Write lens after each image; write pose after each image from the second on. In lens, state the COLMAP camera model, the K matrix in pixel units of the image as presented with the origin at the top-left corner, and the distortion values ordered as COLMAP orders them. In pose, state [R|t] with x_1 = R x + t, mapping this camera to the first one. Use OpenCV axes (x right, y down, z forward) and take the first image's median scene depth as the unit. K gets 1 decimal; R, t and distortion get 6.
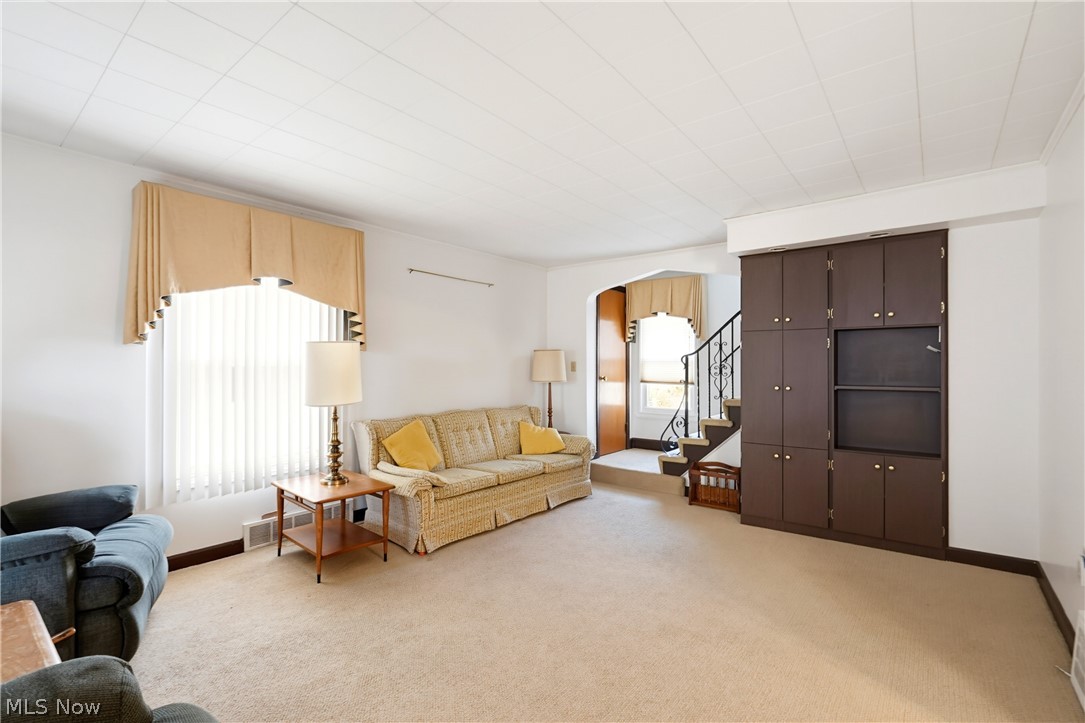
lens RADIAL K [[493.6, 0, 541.1], [0, 493.6, 367.8], [0, 0, 1]] dist [-0.005859, 0.003034]
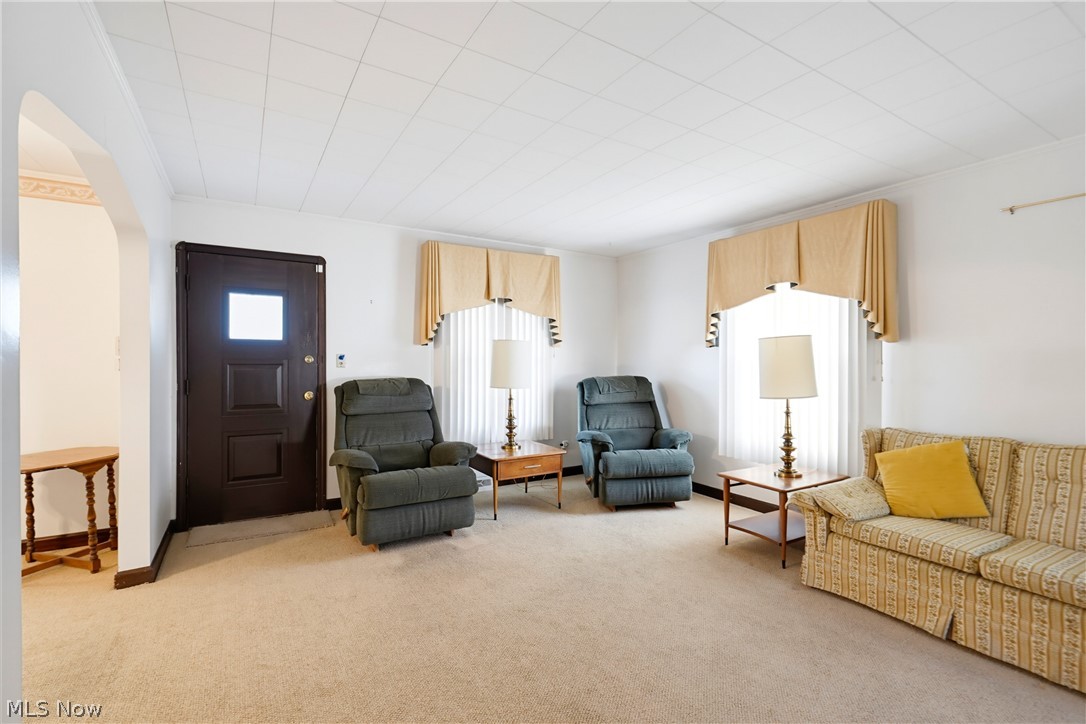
lens RADIAL K [[494.0, 0, 540.9], [0, 494.0, 361.3], [0, 0, 1]] dist [-0.005859, 0.003034]
pose [[-0.336923, 0.001167, -0.941532, 0.625661], [-0.004615, 0.999985, 0.002891, -0.003148], [0.941521, 0.005319, -0.336912, 0.756876]]
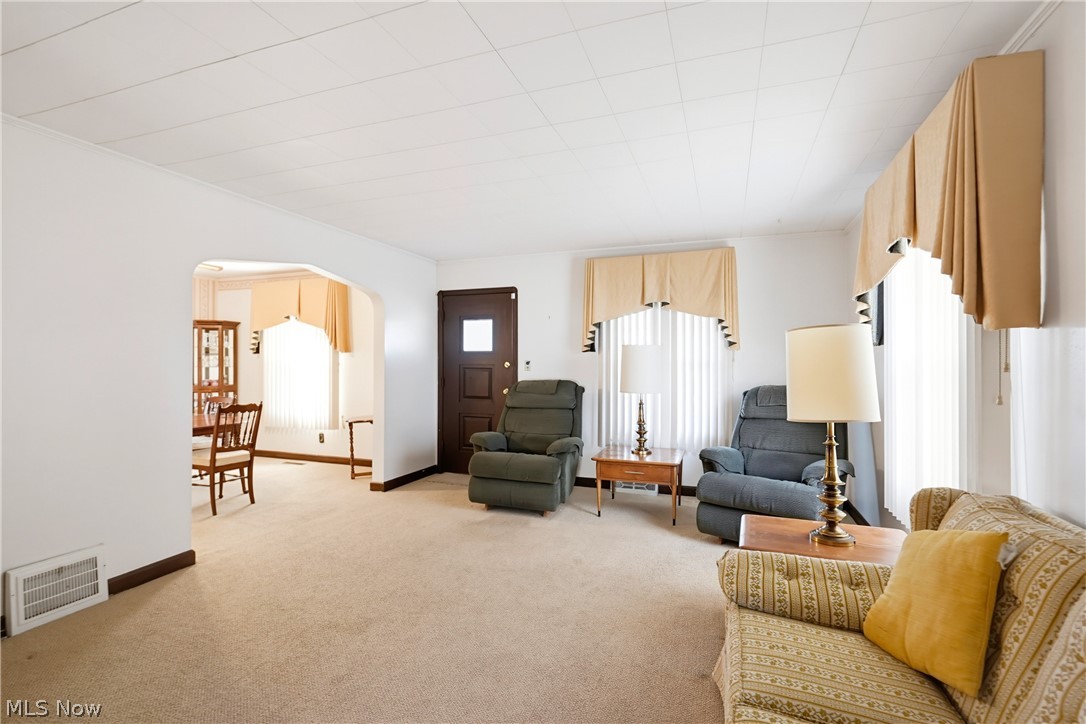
lens RADIAL K [[494.0, 0, 551.6], [0, 494.0, 369.0], [0, 0, 1]] dist [-0.005859, 0.003034]
pose [[-0.945625, 0.001291, -0.325256, 0.130366], [-0.001999, 0.999950, 0.009782, -0.003788], [0.325253, 0.009900, -0.945575, 1.326914]]
